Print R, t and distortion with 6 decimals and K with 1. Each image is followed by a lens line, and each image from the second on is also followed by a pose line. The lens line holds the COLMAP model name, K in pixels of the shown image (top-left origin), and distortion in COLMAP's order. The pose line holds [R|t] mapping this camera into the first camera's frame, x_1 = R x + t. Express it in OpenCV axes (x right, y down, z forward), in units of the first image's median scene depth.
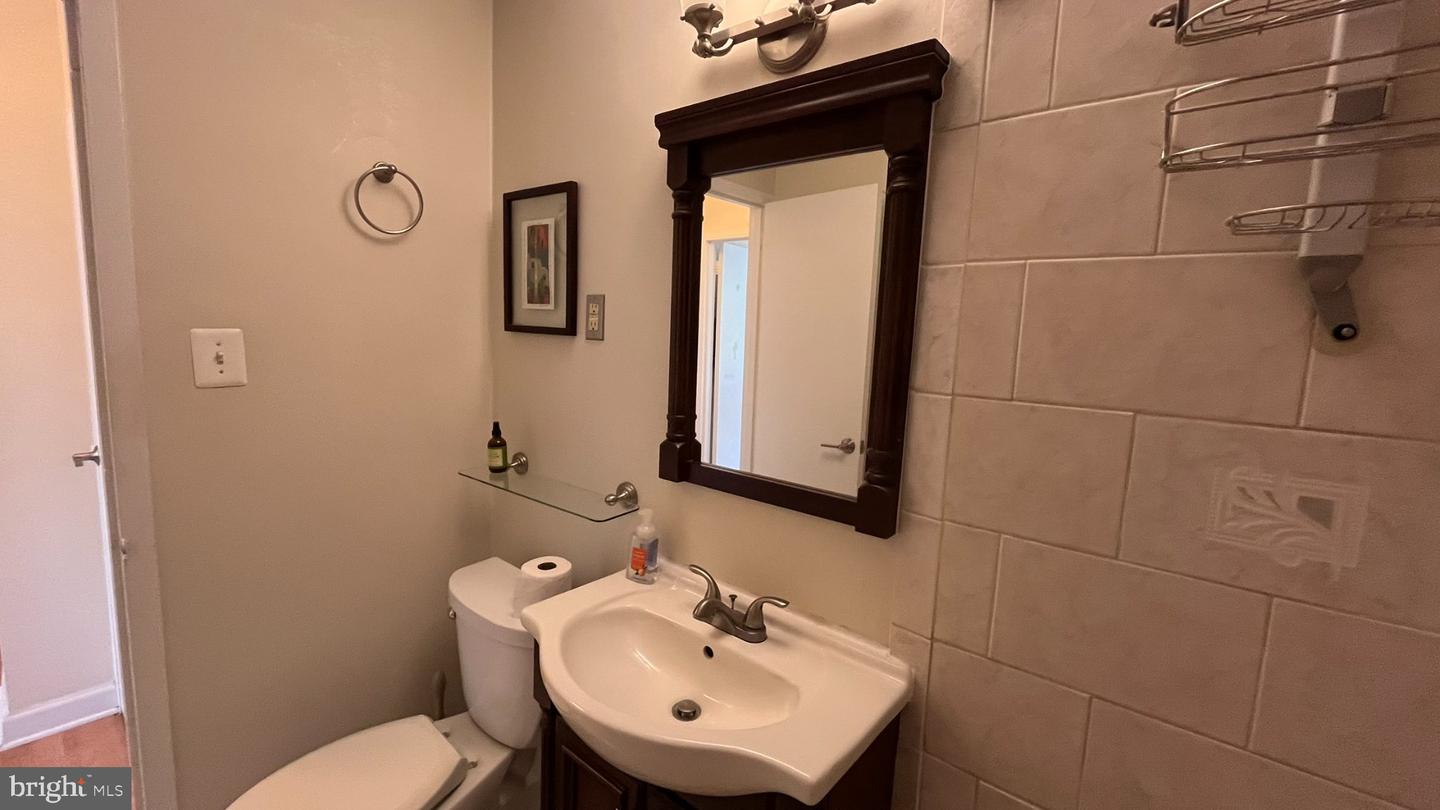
lens RADIAL K [[581.3, 0, 712.7], [0, 581.3, 406.8], [0, 0, 1]] dist [-0.003611, -0.000974]
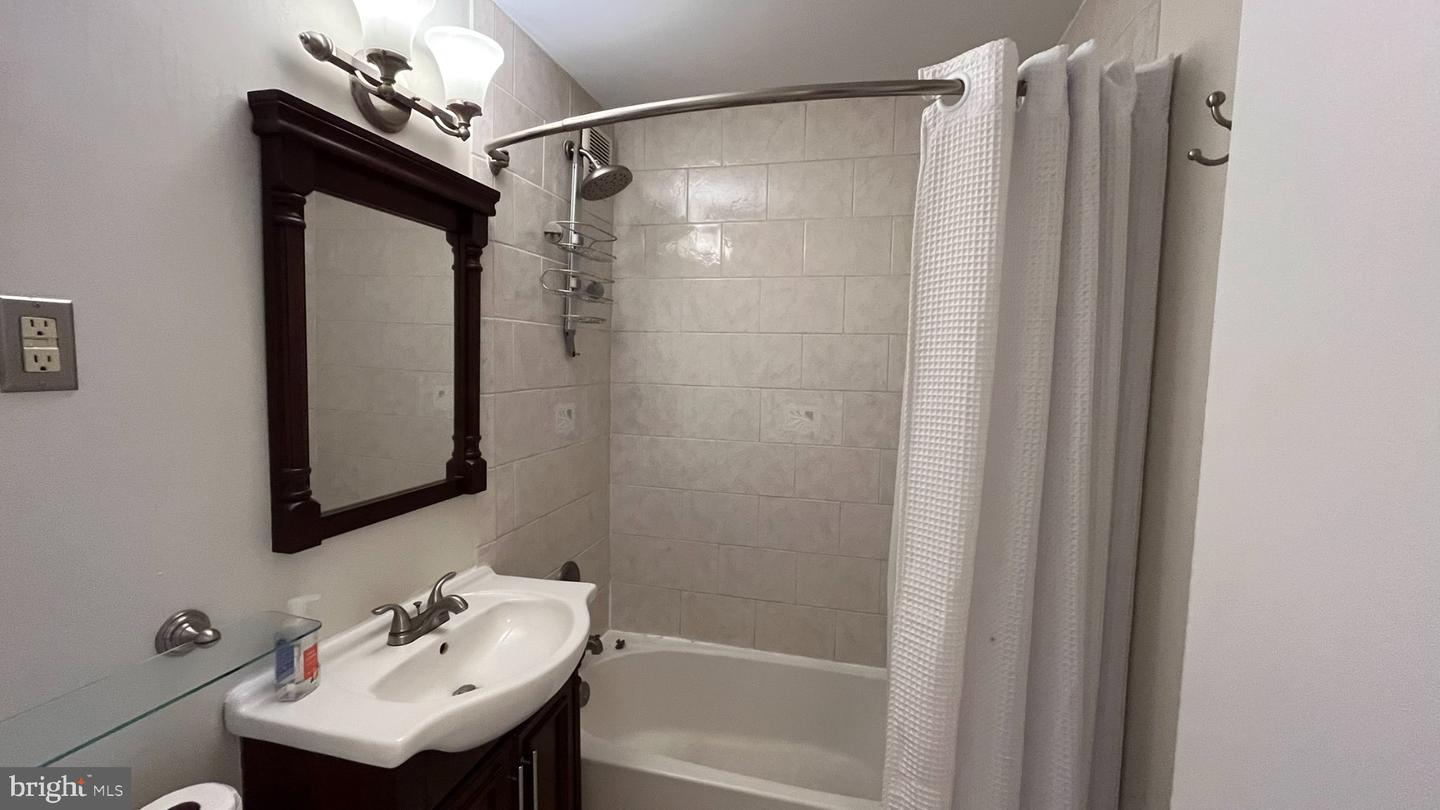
lens RADIAL K [[581.3, 0, 718.7], [0, 581.3, 400.2], [0, 0, 1]] dist [-0.003611, -0.000974]
pose [[-0.414819, -0.114014, 0.902732, -1.217997], [0.081599, 0.983460, 0.161705, -0.191520], [-0.906237, 0.140741, -0.398655, 0.925659]]
